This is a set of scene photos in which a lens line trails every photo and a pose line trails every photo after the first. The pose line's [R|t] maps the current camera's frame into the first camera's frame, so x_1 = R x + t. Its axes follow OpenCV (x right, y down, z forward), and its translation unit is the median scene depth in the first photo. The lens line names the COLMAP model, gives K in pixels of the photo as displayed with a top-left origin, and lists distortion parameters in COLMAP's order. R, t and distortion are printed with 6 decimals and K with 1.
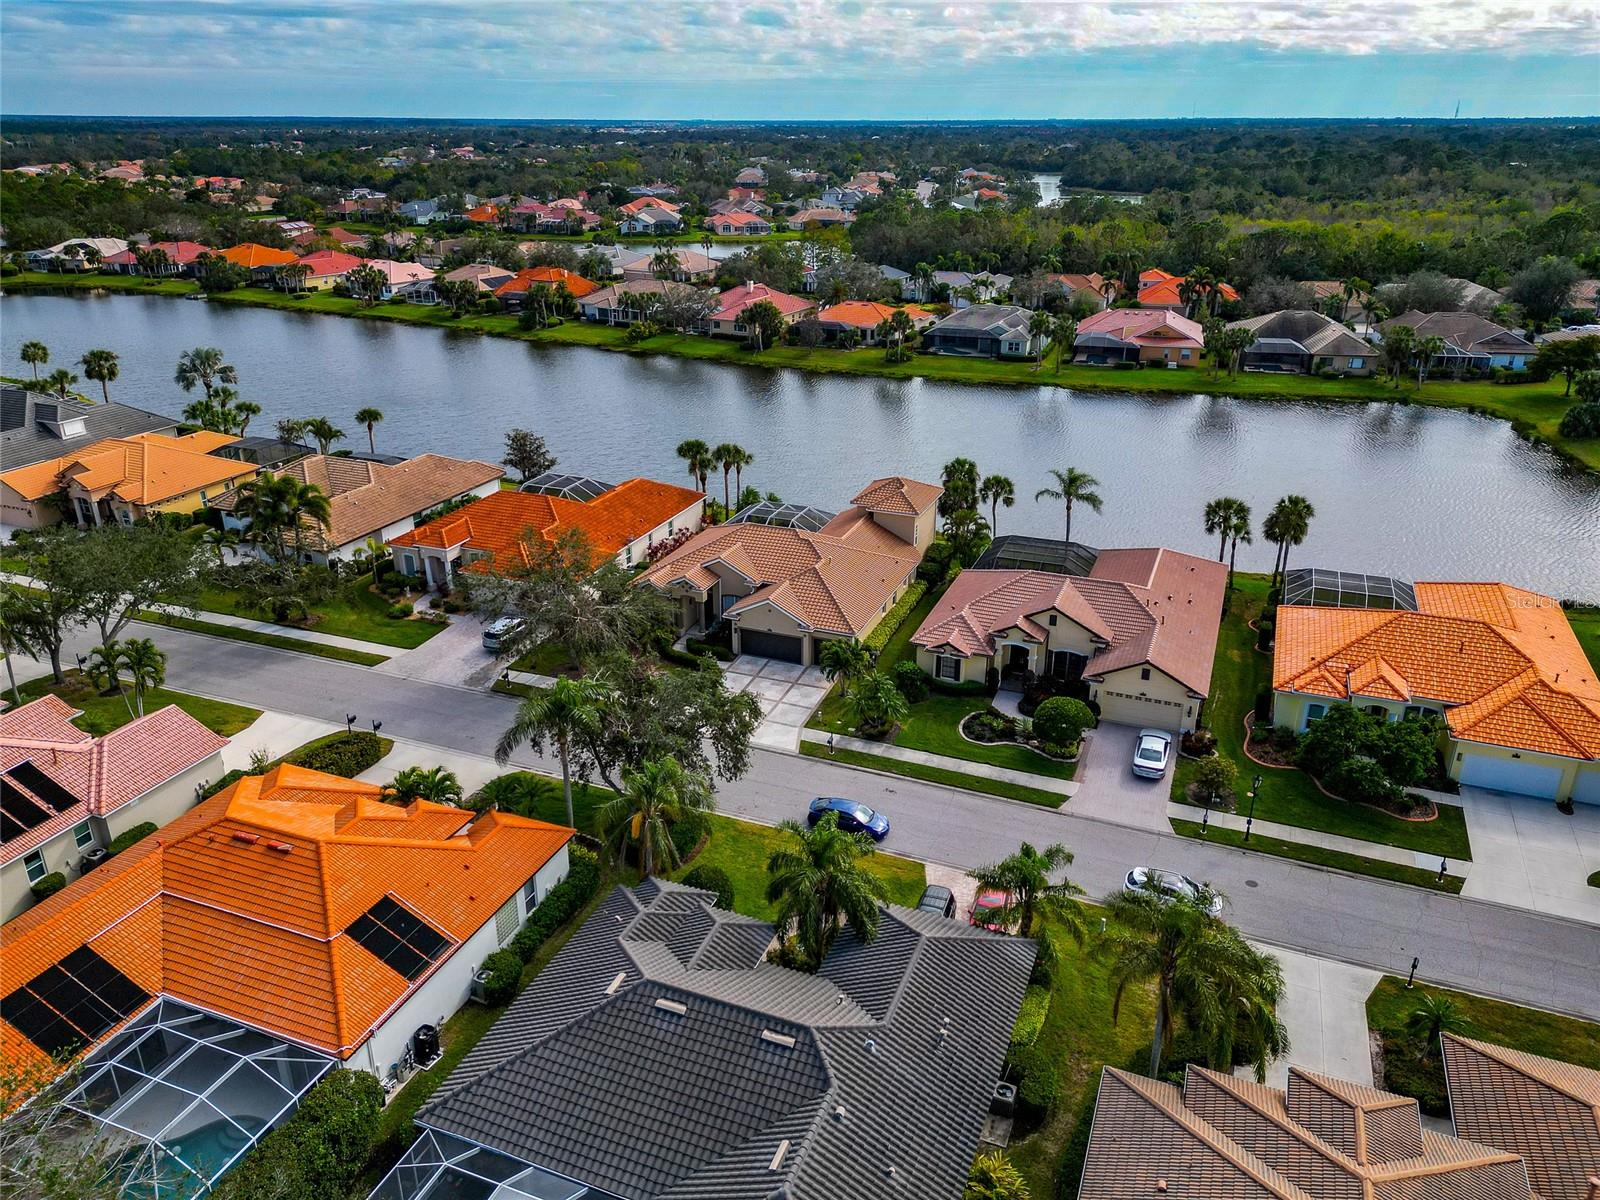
lens RADIAL K [[1199.5, 0, 754.4], [0, 1199.5, 601.0], [0, 0, 1]] dist [0.100235, -0.114746]
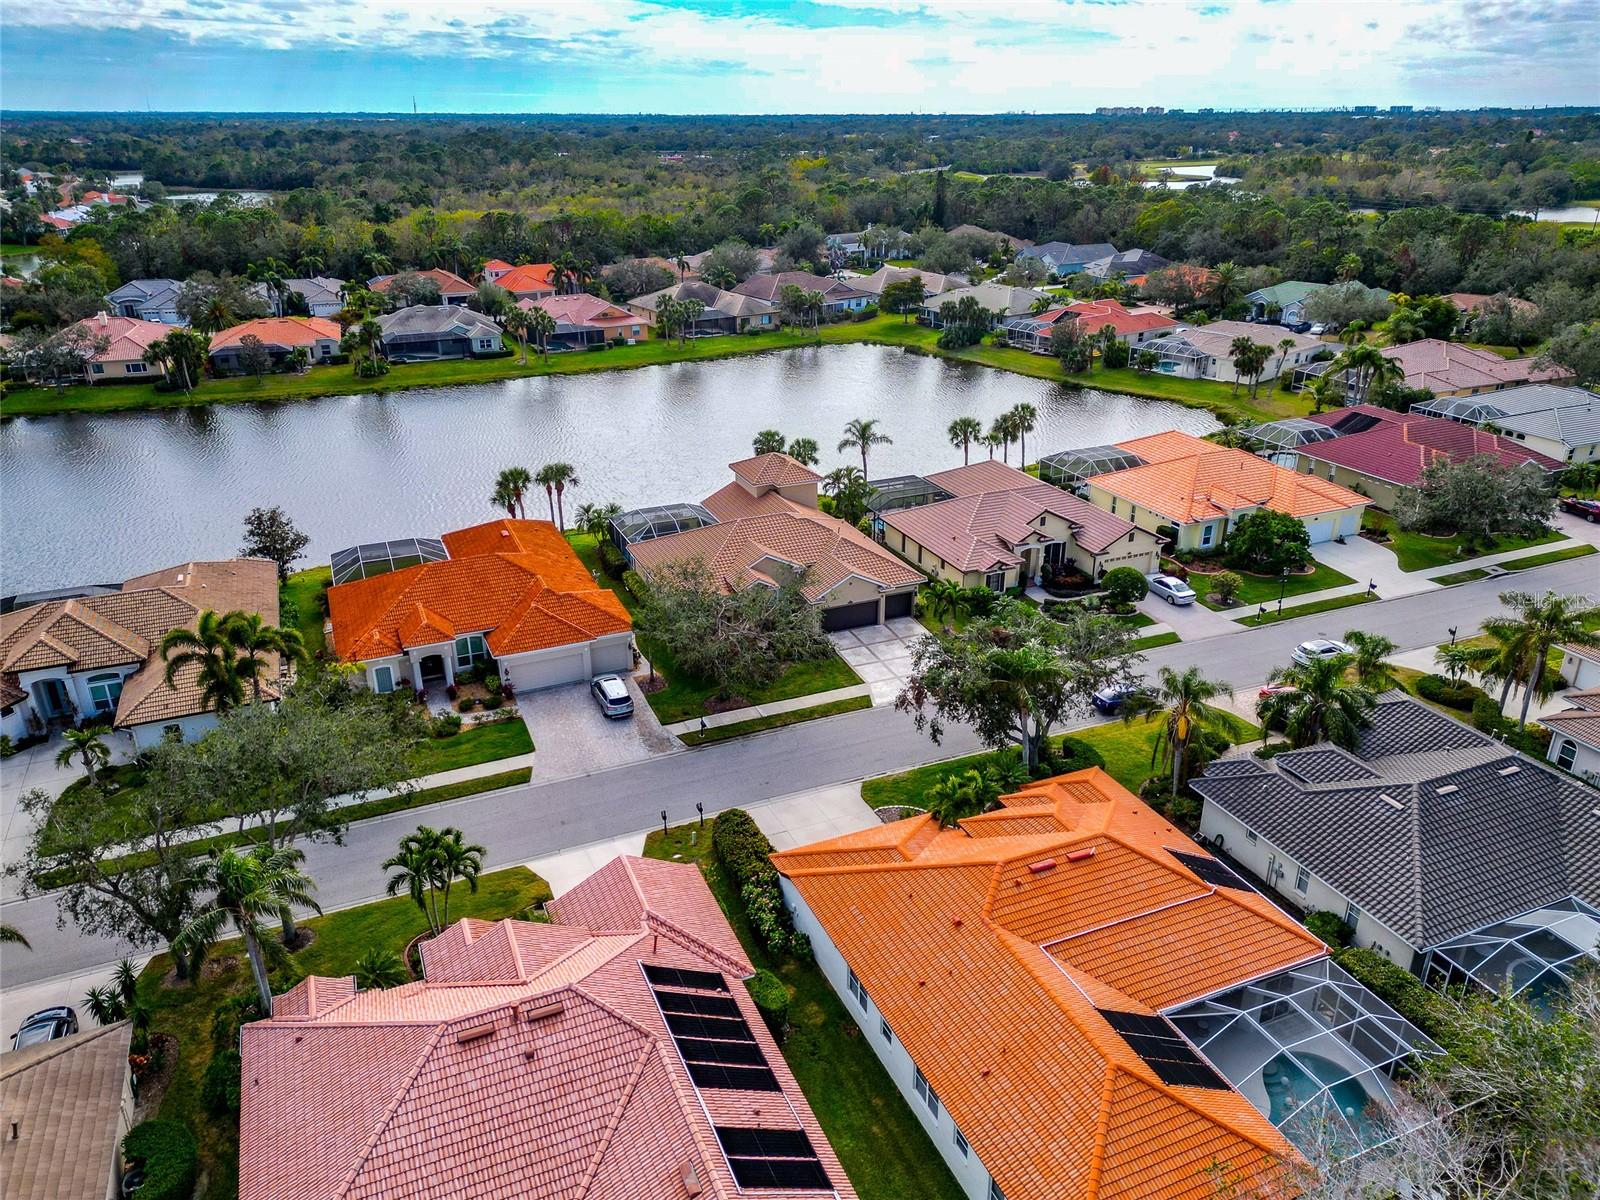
lens RADIAL K [[1199.5, 0, 754.4], [0, 1199.5, 601.0], [0, 0, 1]] dist [0.100235, -0.114746]
pose [[0.680974, -0.280073, 0.676634, -0.416165], [0.275409, 0.954090, 0.117742, -0.068215], [-0.678546, 0.106172, 0.726845, 0.145646]]
